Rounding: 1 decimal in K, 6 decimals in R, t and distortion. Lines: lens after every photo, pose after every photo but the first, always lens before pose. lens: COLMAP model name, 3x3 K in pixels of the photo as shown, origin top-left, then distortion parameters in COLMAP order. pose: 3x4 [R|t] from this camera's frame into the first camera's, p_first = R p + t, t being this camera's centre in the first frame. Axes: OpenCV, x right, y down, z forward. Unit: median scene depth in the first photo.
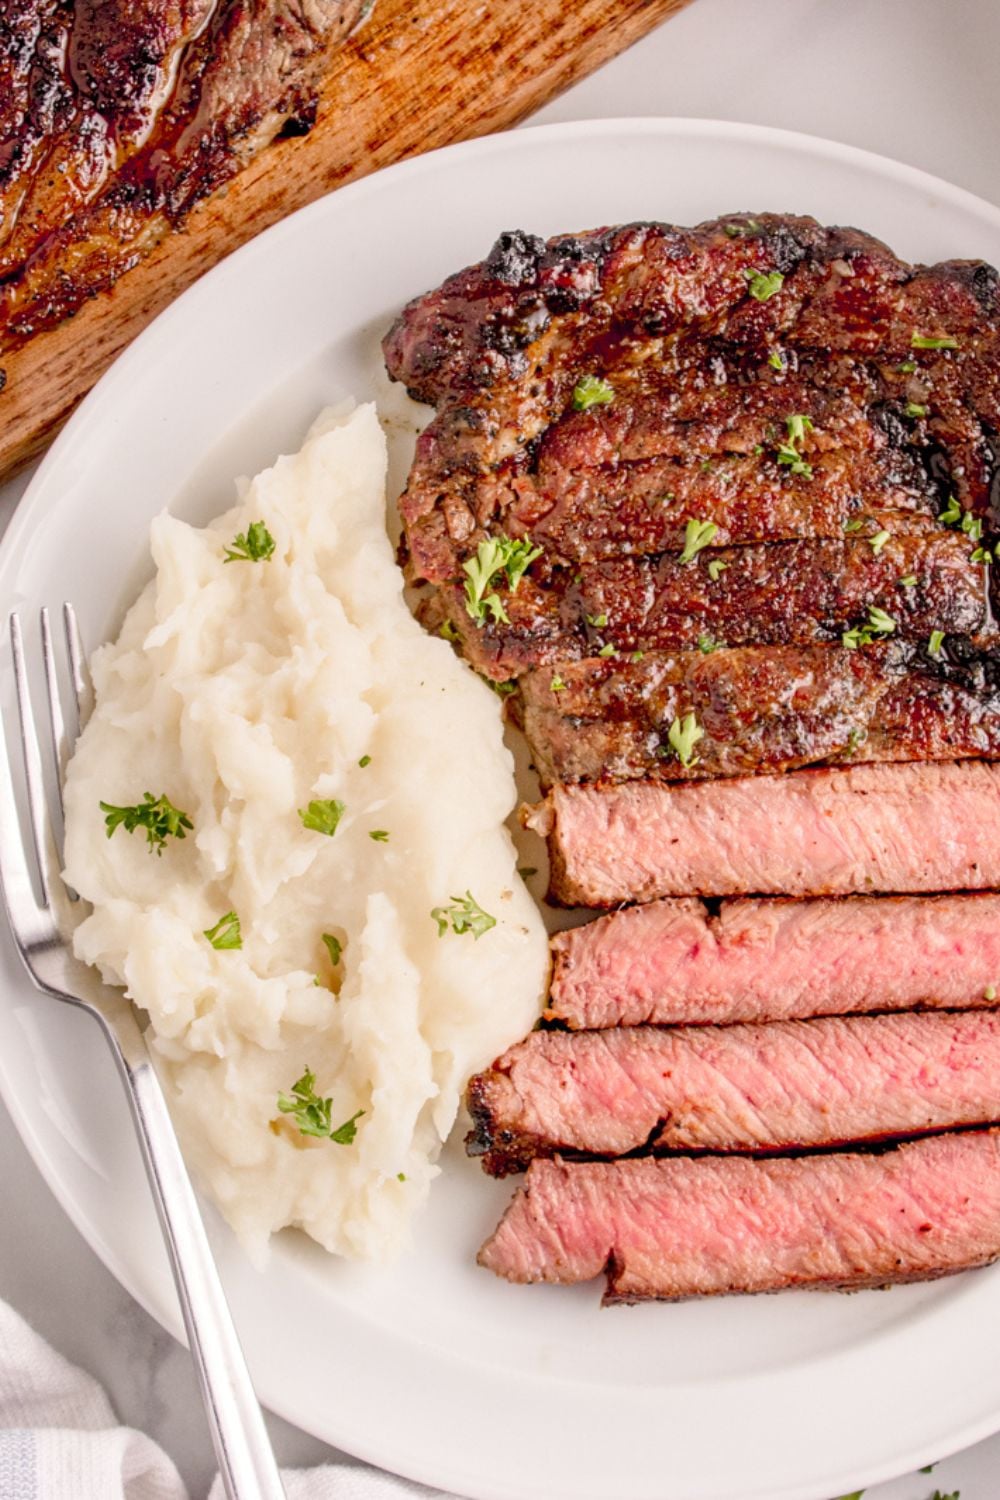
lens RADIAL K [[2926.5, 0, 485.4], [0, 2926.5, 774.6], [0, 0, 1]] dist [-0.012622, 0.000000]
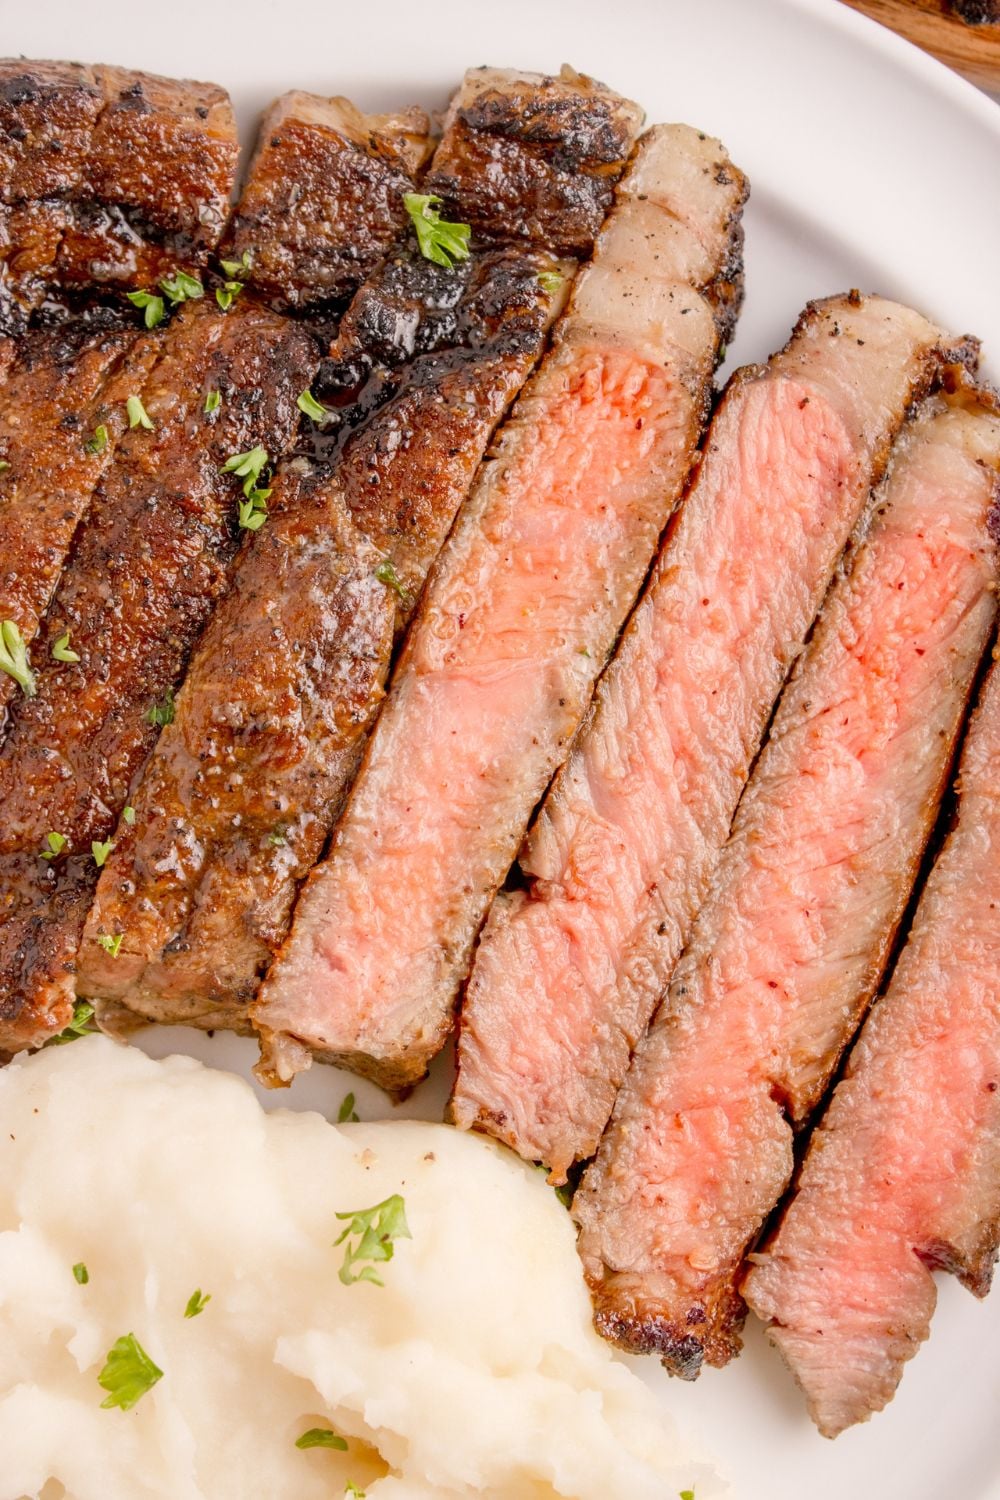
lens RADIAL K [[2478.0, 0, 484.6], [0, 2478.0, 764.3], [0, 0, 1]] dist [-0.009480, 0.000000]
pose [[0.435614, -0.888953, 0.141432, 0.018373], [0.893588, 0.445989, 0.050934, -0.002489], [-0.108355, 0.104195, 0.988637, 0.442816]]
